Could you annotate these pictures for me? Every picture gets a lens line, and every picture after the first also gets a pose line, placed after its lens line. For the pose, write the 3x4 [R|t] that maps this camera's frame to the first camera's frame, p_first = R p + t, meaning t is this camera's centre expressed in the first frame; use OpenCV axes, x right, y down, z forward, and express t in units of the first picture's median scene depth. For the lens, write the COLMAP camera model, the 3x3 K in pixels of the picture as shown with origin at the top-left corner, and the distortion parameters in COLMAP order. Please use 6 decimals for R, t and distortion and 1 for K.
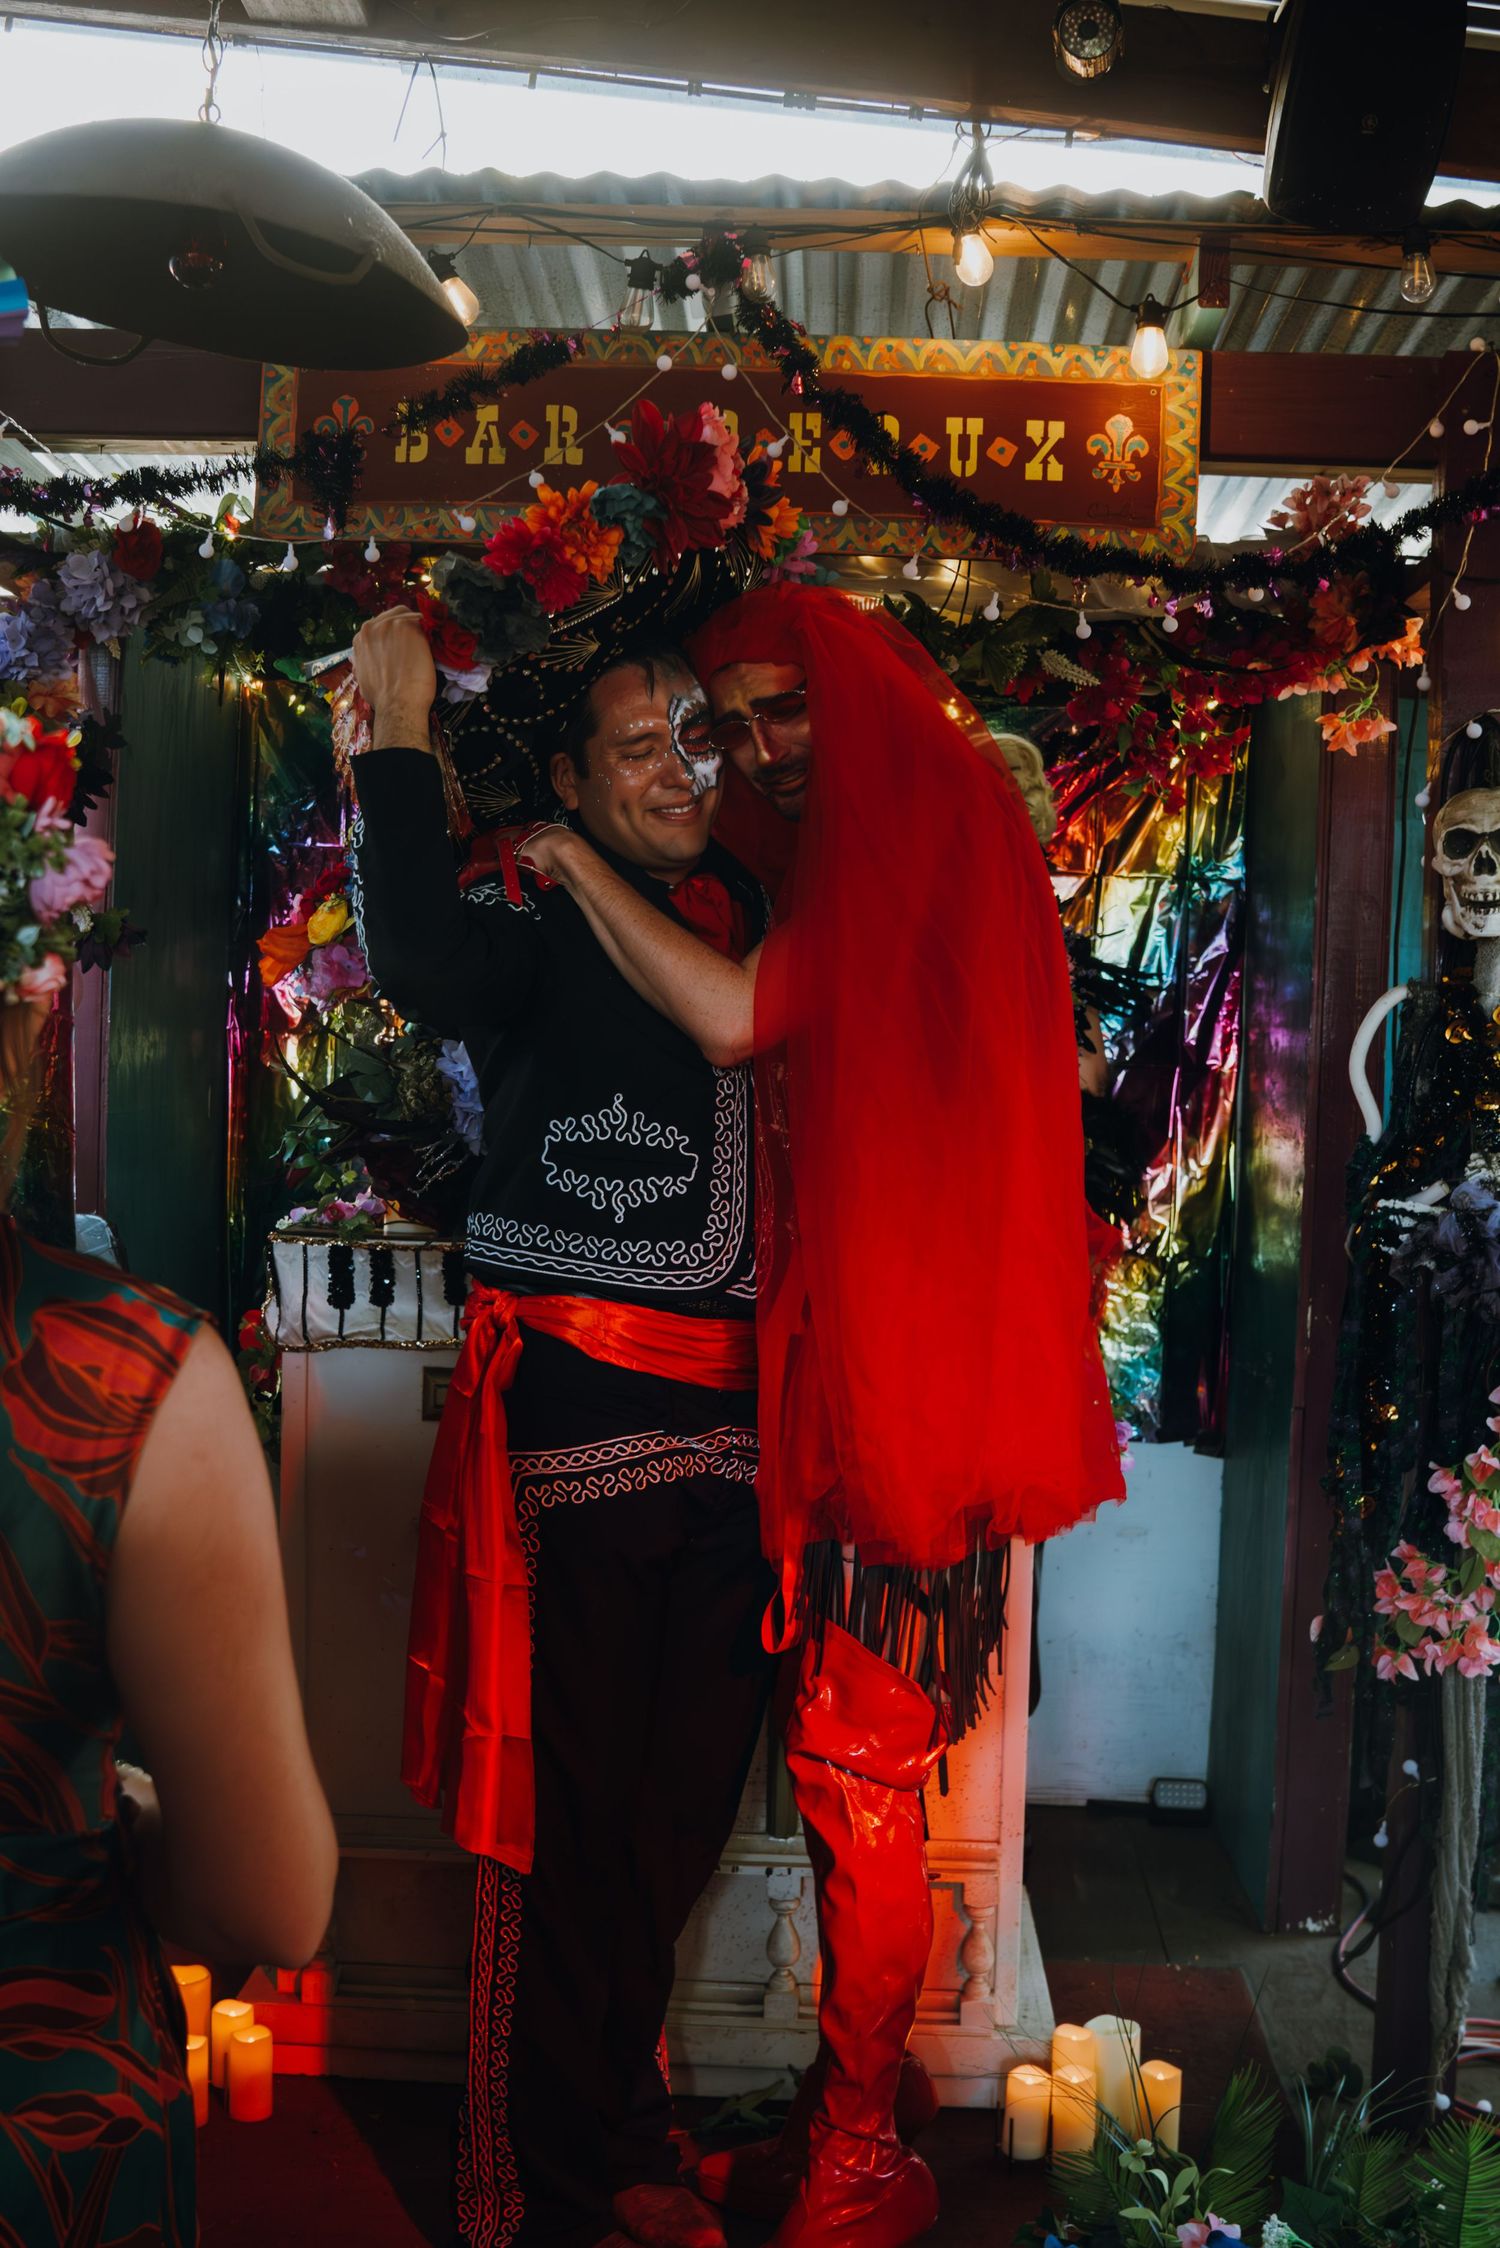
lens RADIAL K [[2396.7, 0, 750.0], [0, 2396.7, 1124.0], [0, 0, 1]] dist [-0.146009, 0.141148]
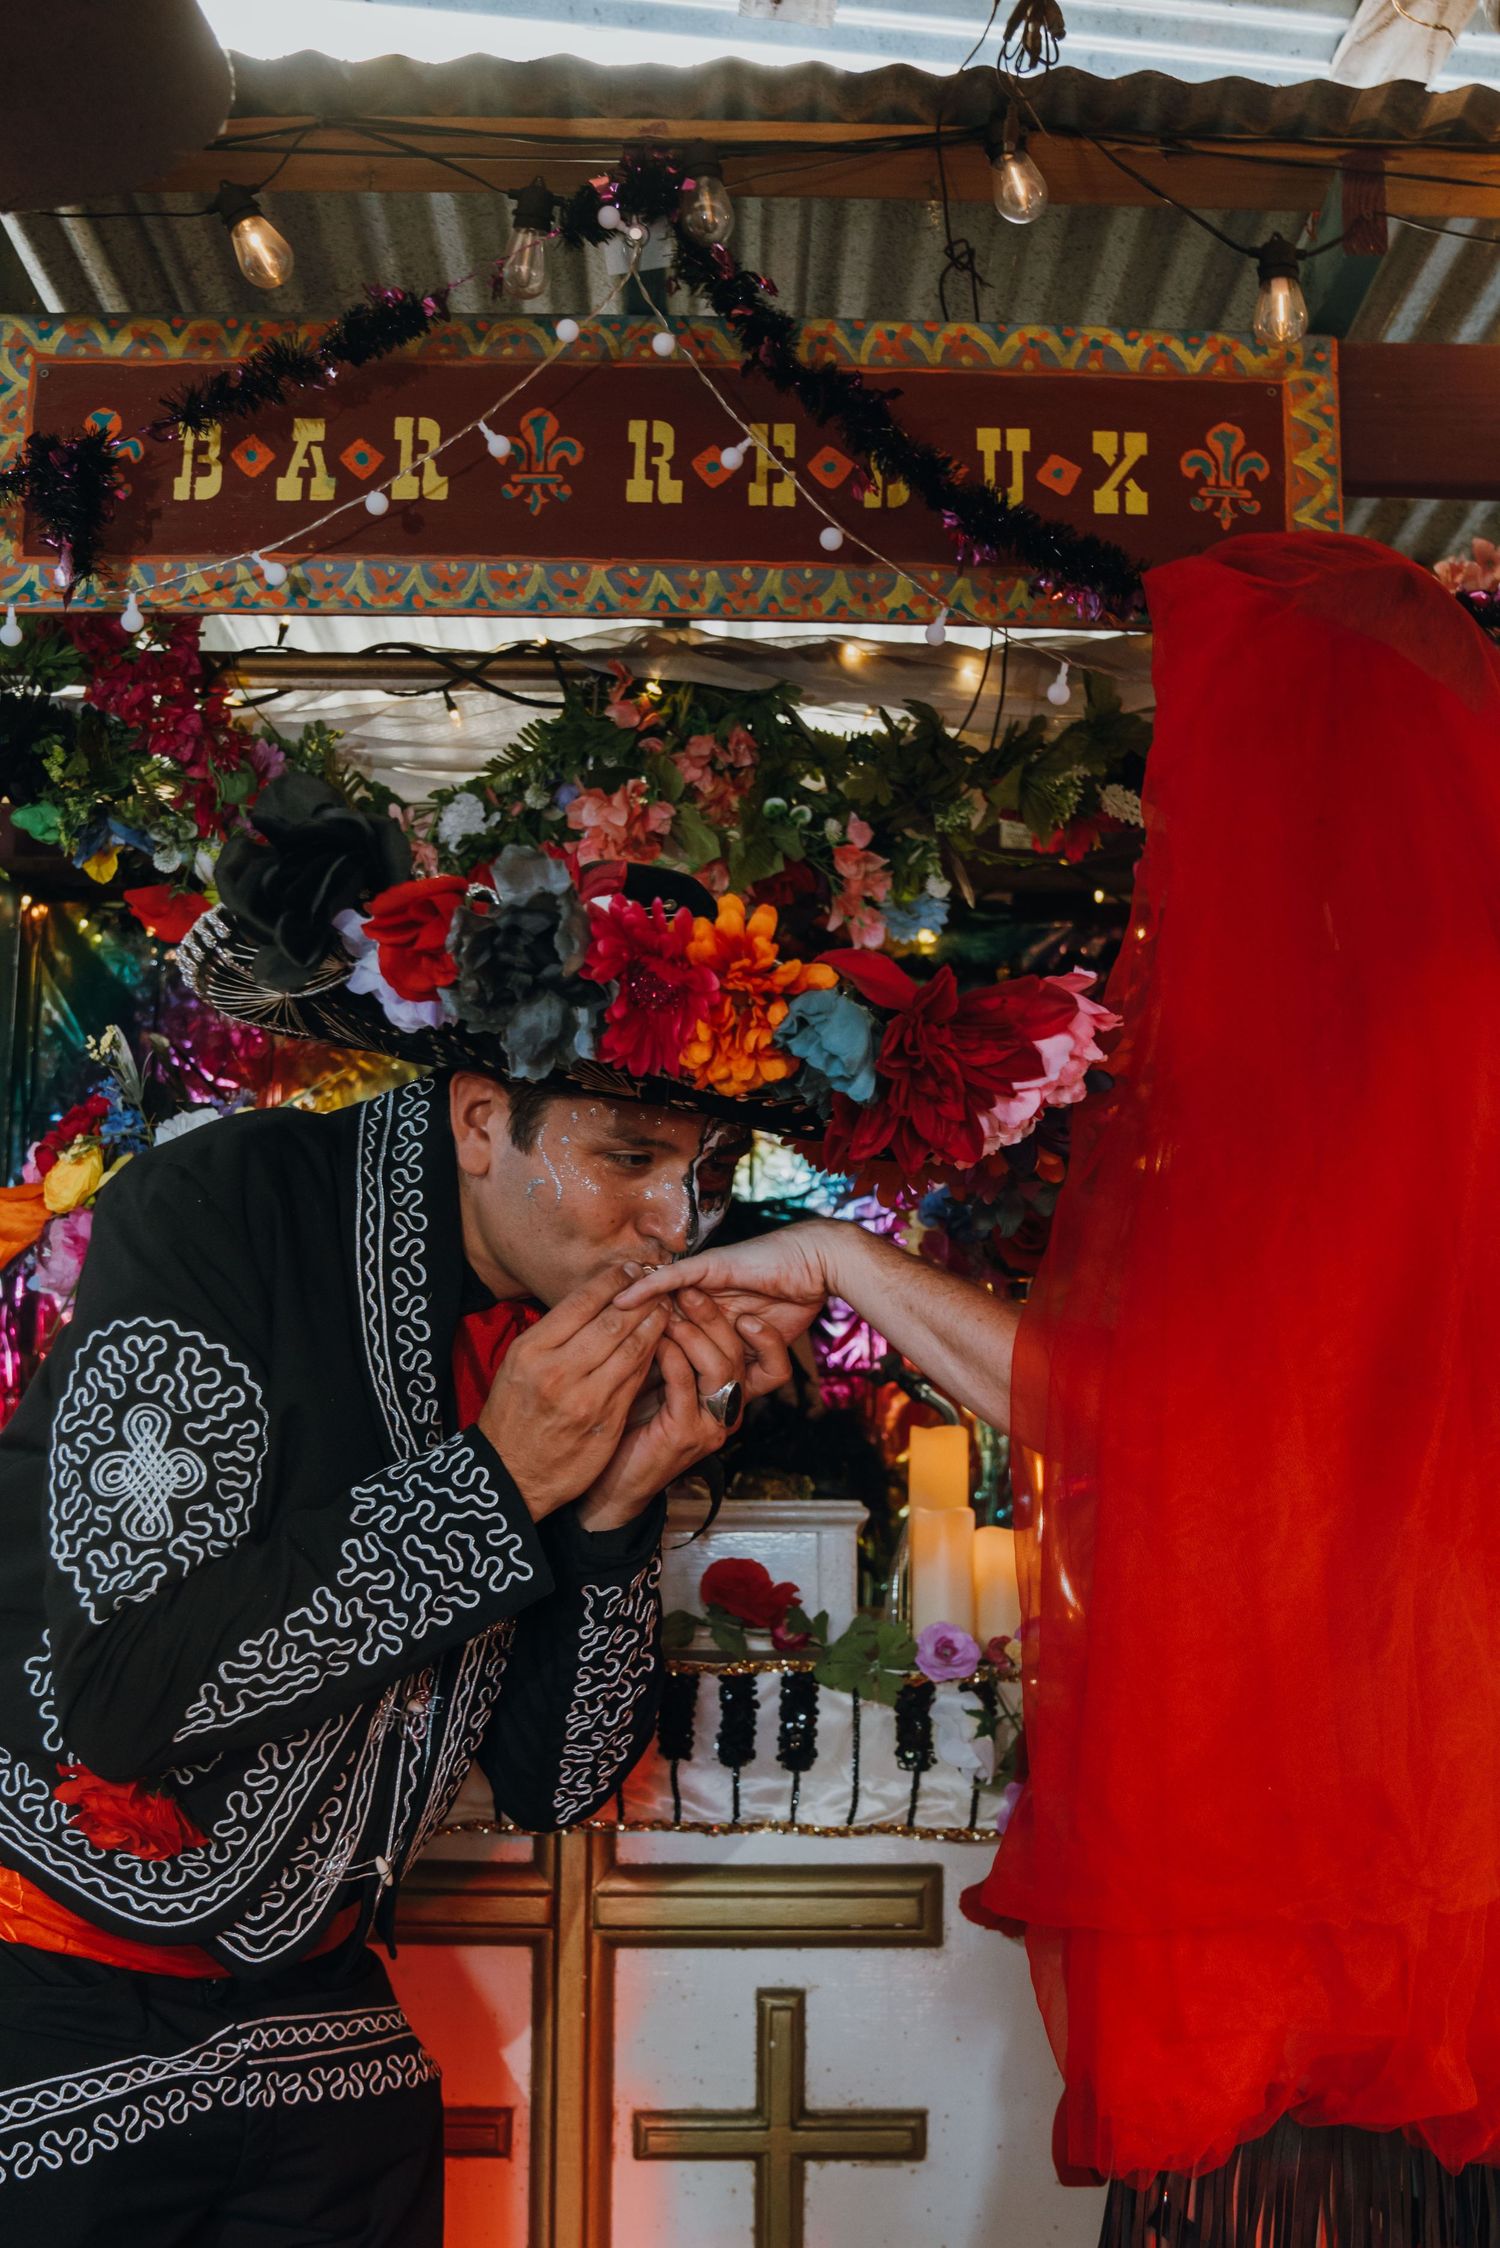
lens RADIAL K [[2396.7, 0, 750.0], [0, 2396.7, 1124.0], [0, 0, 1]] dist [-0.146009, 0.141148]
pose [[0.998872, -0.013851, 0.045410, -0.017110], [0.020160, 0.989725, -0.141557, -0.001342], [-0.042983, 0.142313, 0.988888, 0.347895]]
